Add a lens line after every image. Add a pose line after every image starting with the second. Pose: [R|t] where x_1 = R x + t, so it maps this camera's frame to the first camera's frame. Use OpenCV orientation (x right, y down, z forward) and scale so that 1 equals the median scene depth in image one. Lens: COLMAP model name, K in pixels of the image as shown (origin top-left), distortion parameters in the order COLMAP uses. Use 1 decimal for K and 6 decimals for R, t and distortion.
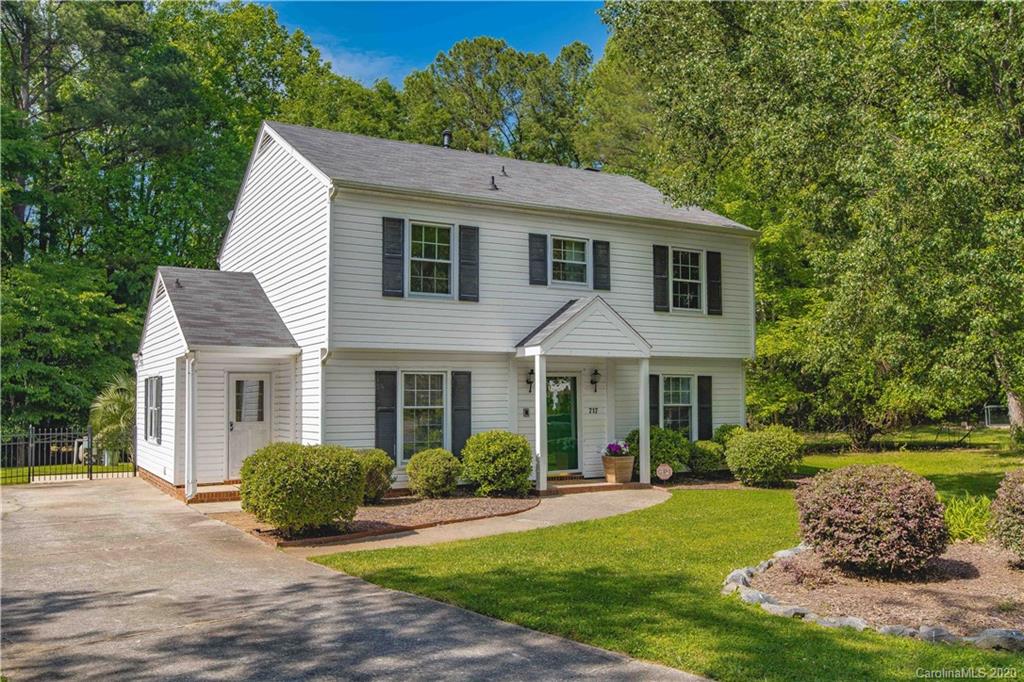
lens RADIAL K [[868.6, 0, 512.9], [0, 868.6, 348.4], [0, 0, 1]] dist [-0.006815, 0.004570]
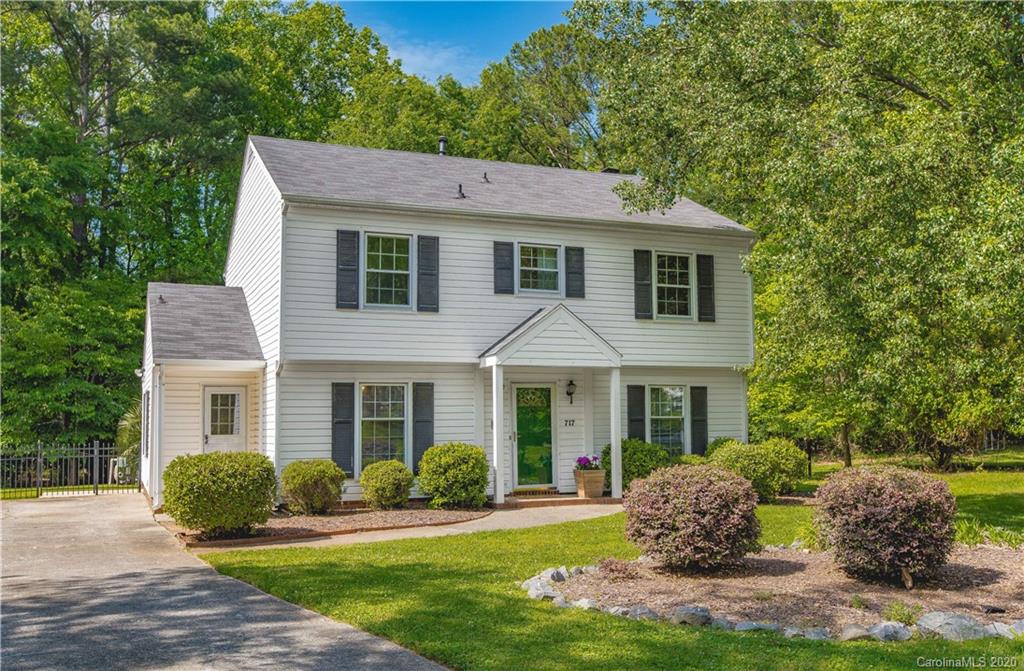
lens RADIAL K [[972.9, 0, 512.0], [0, 972.9, 335.5], [0, 0, 1]] dist [-0.004515, -0.005323]
pose [[0.992125, -0.014478, -0.124409, 0.172141], [0.010789, 0.999483, -0.030276, 0.007018], [0.124783, 0.028695, 0.991769, -0.083324]]
